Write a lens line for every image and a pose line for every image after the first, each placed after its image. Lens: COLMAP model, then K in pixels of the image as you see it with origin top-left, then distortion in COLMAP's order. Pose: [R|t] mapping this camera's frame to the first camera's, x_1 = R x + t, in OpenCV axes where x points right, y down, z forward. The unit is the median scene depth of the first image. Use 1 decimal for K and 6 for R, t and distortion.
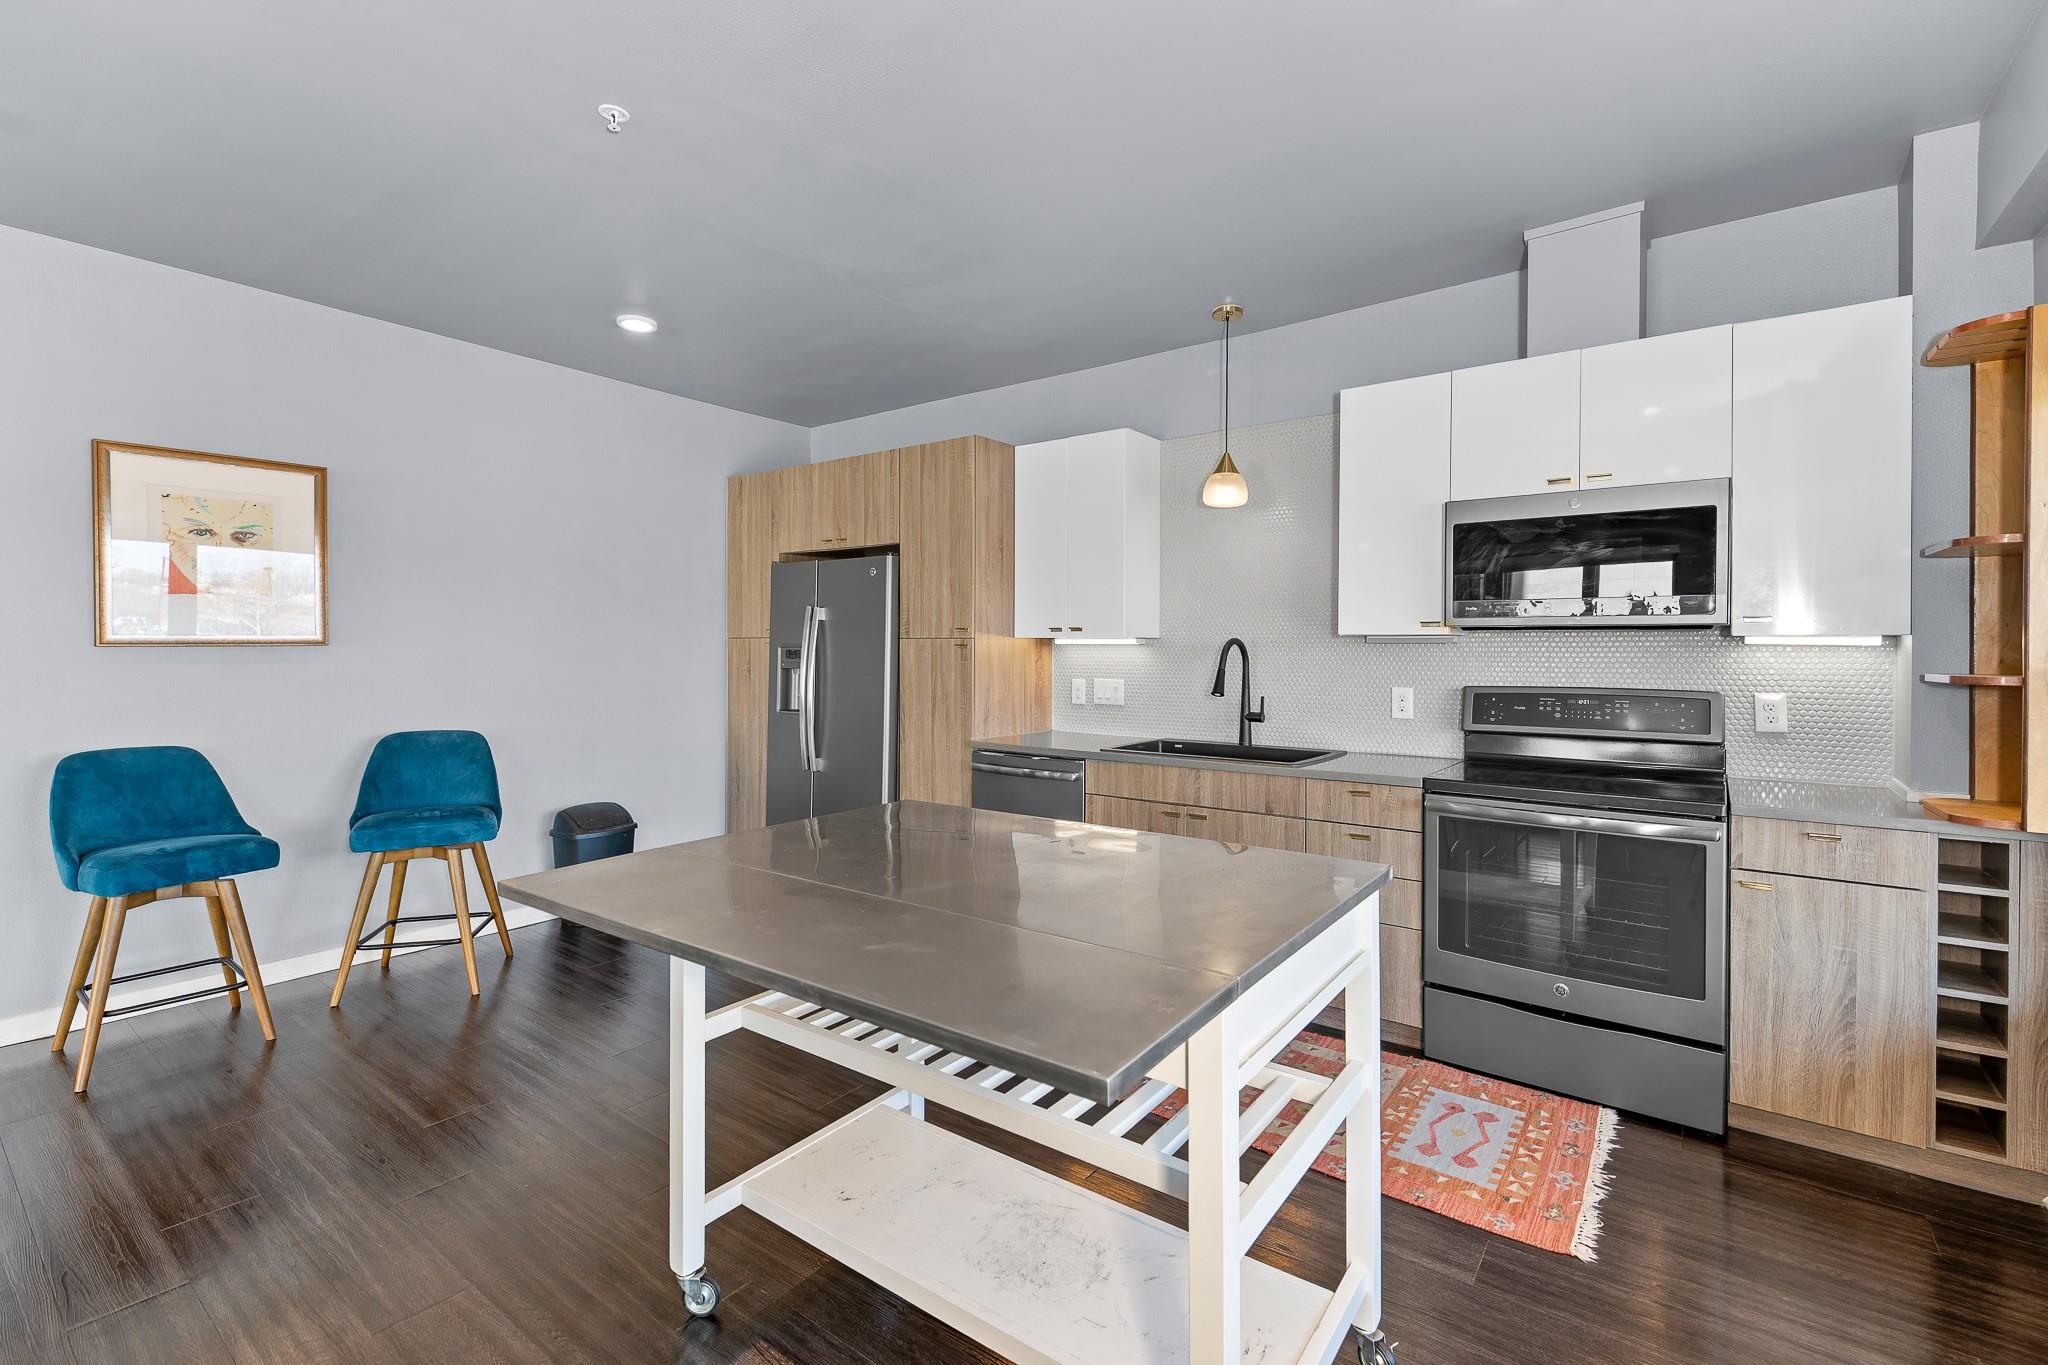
lens RADIAL K [[893.3, 0, 1020.9], [0, 893.3, 650.4], [0, 0, 1]] dist [0.011307, -0.000083]
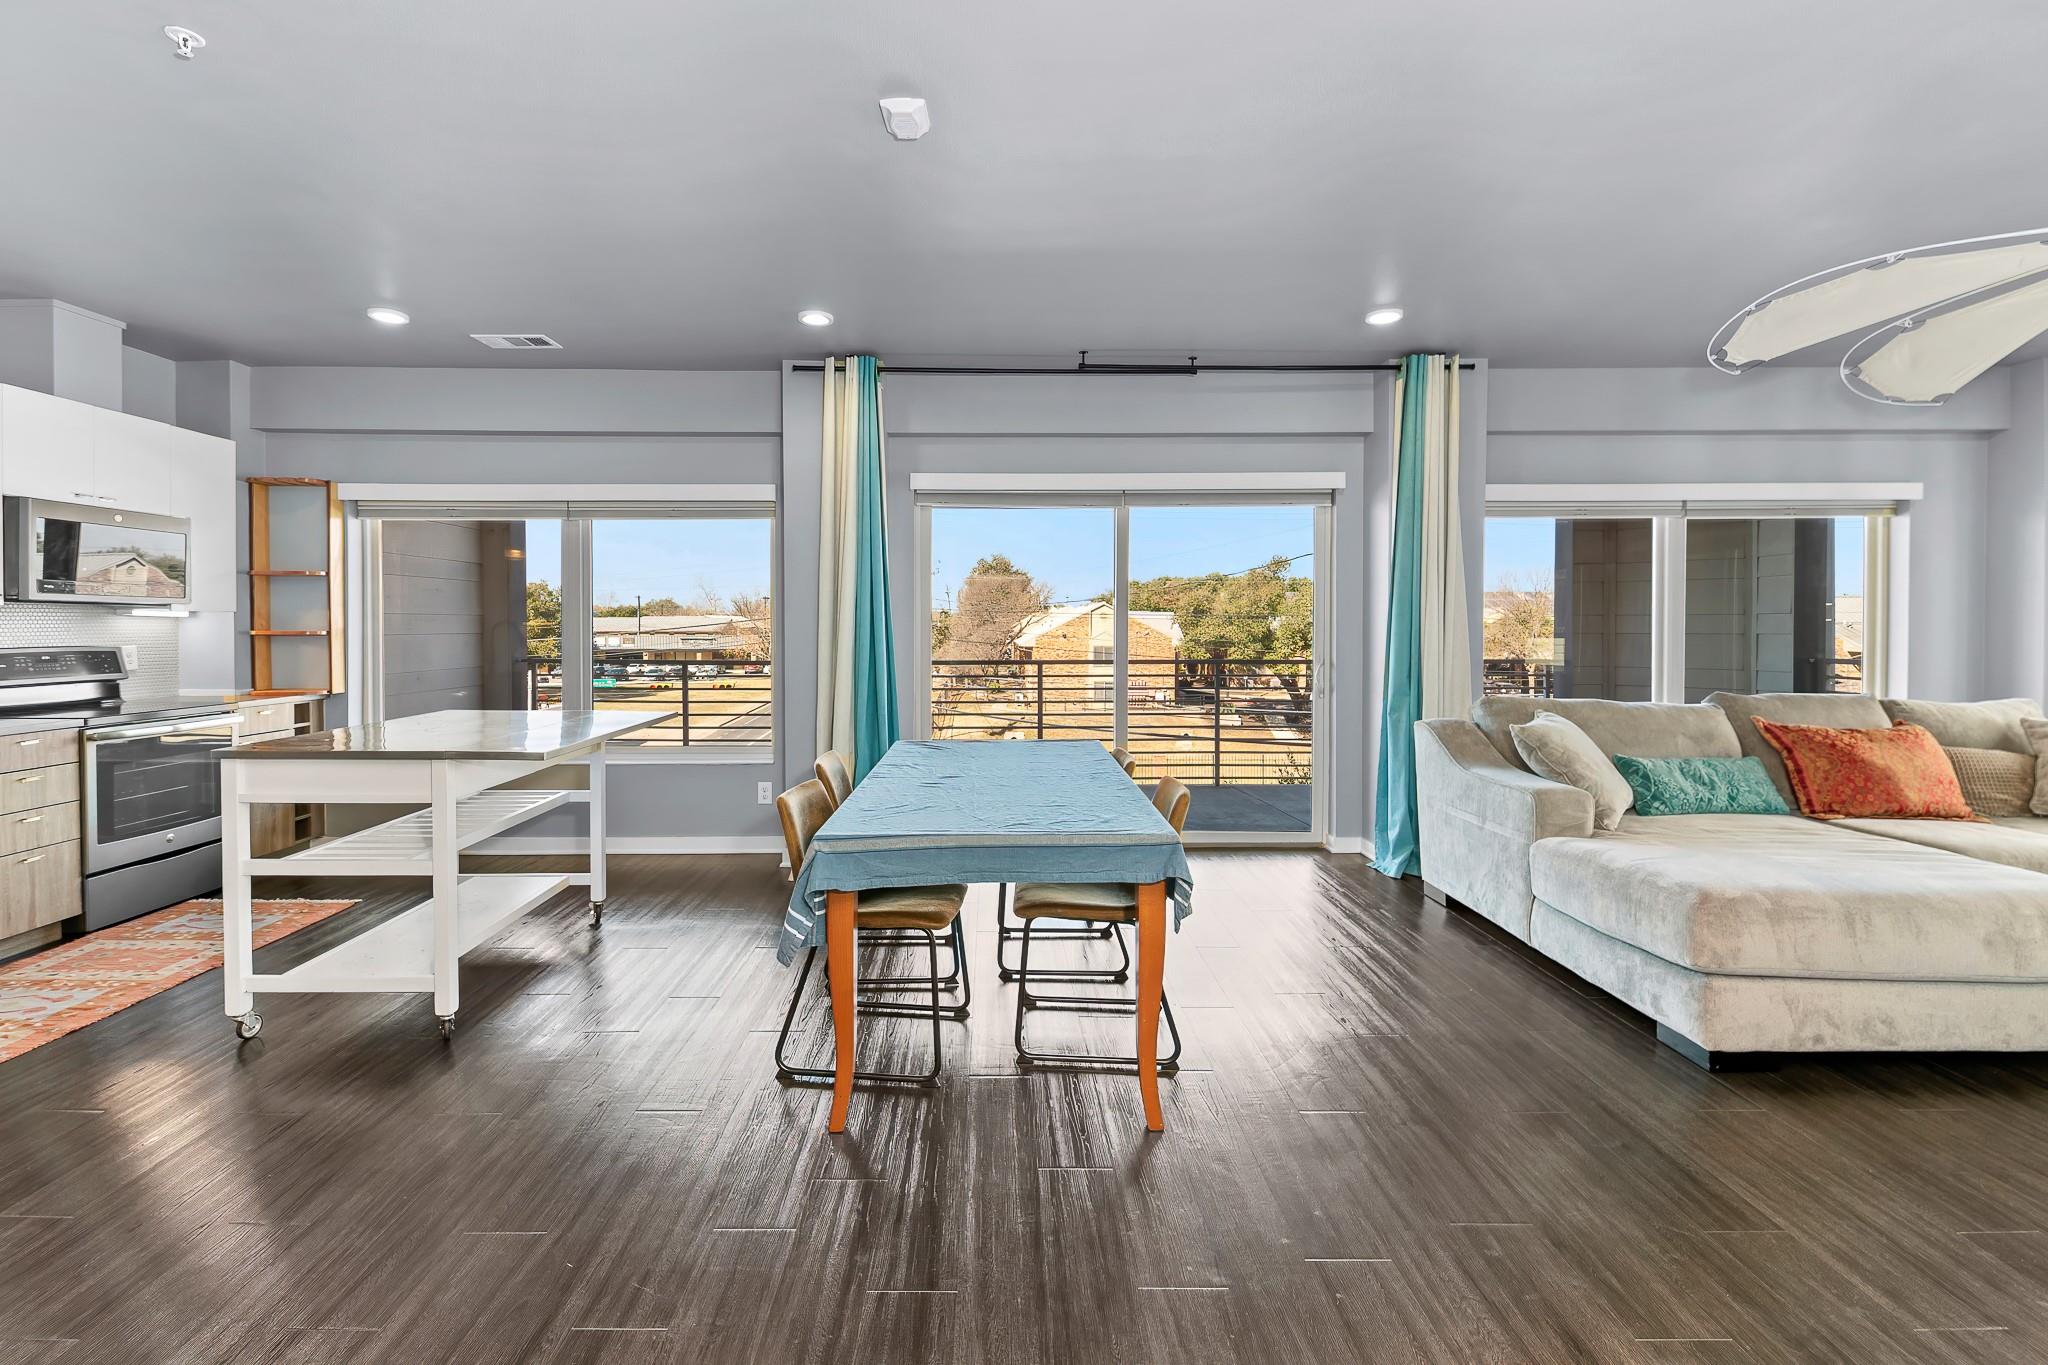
lens RADIAL K [[906.5, 0, 982.3], [0, 906.5, 636.5], [0, 0, 1]] dist [0.019507, -0.009475]
pose [[-0.599899, -0.015894, 0.799918, -1.070304], [-0.002187, 0.999831, 0.018226, -0.002023], [-0.800073, 0.009184, -0.599833, 0.585894]]
